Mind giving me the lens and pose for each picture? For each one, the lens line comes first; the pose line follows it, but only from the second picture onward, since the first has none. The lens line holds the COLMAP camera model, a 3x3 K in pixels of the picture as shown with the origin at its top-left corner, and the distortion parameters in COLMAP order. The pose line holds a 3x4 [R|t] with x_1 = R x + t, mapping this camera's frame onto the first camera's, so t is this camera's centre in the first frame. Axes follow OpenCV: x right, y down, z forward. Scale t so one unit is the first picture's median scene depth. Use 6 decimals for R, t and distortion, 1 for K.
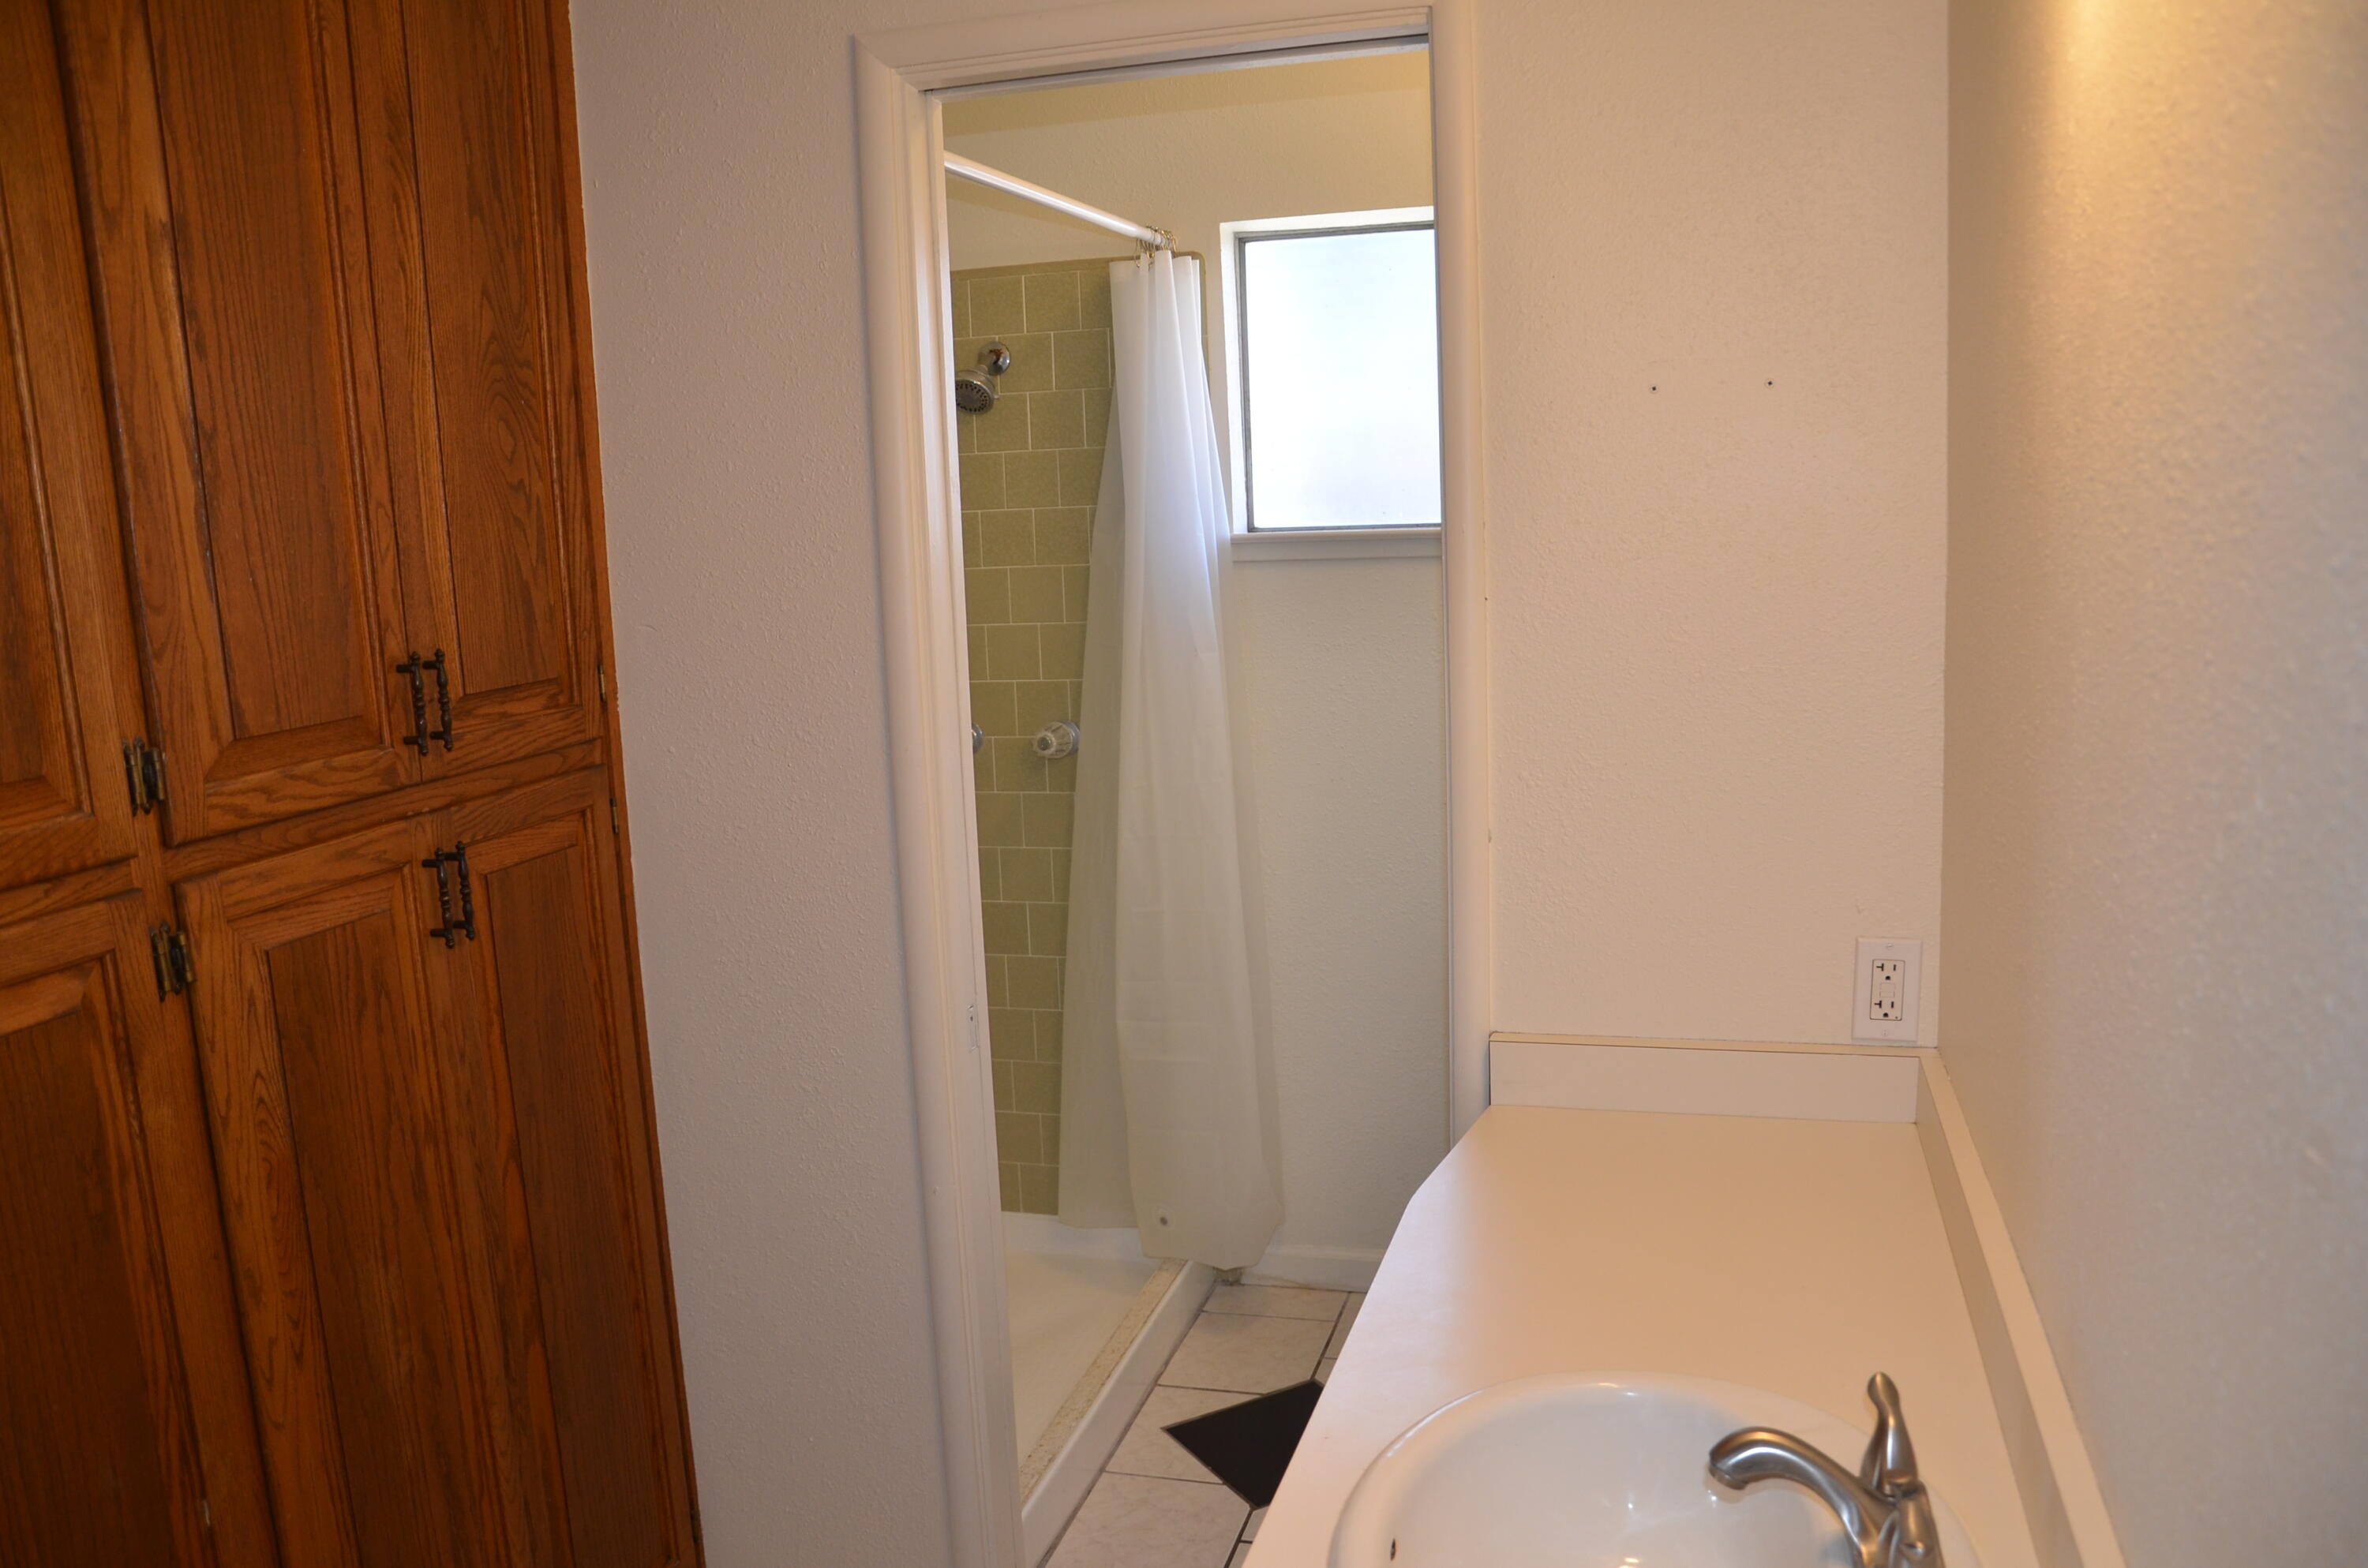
lens RADIAL K [[1851.4, 0, 1177.6], [0, 1851.4, 831.3], [0, 0, 1]] dist [-0.163858, 0.127333]
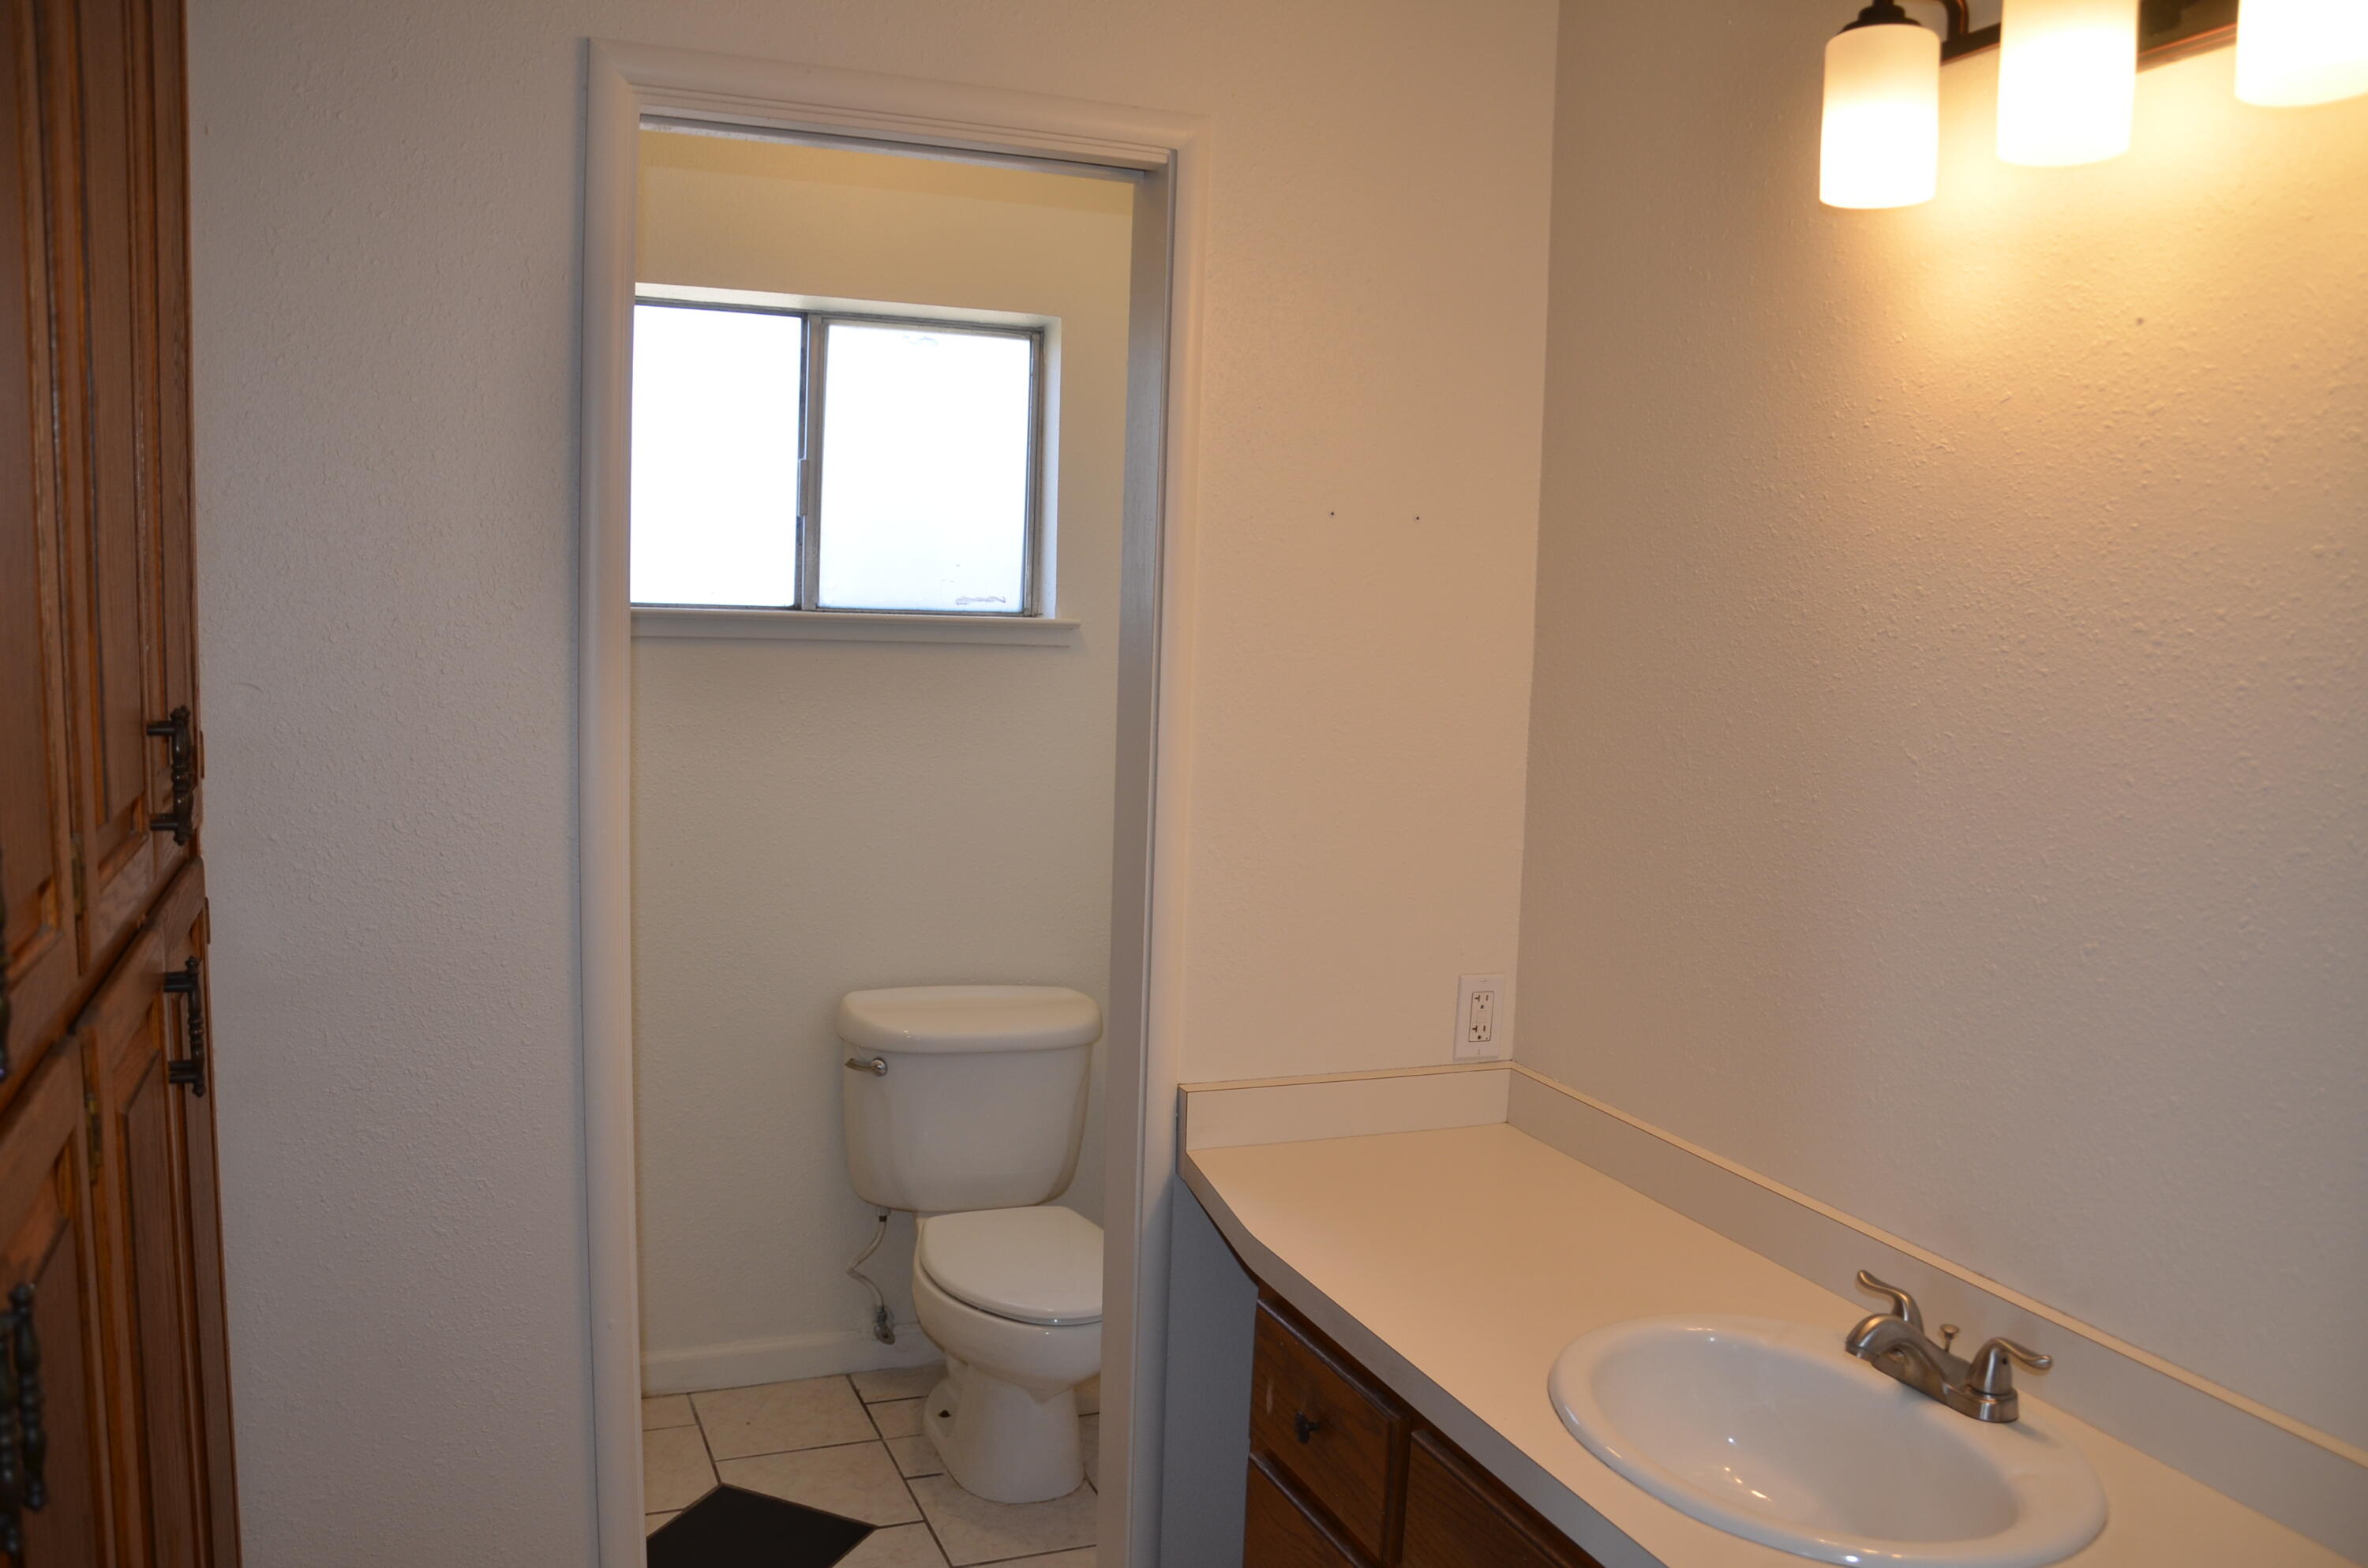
lens RADIAL K [[1851.4, 0, 1177.6], [0, 1851.4, 831.3], [0, 0, 1]] dist [-0.163858, 0.127333]
pose [[0.776218, -0.008883, 0.630402, -0.554593], [0.040244, 0.998560, -0.035483, -0.002114], [-0.629179, 0.052912, 0.775457, 0.151350]]
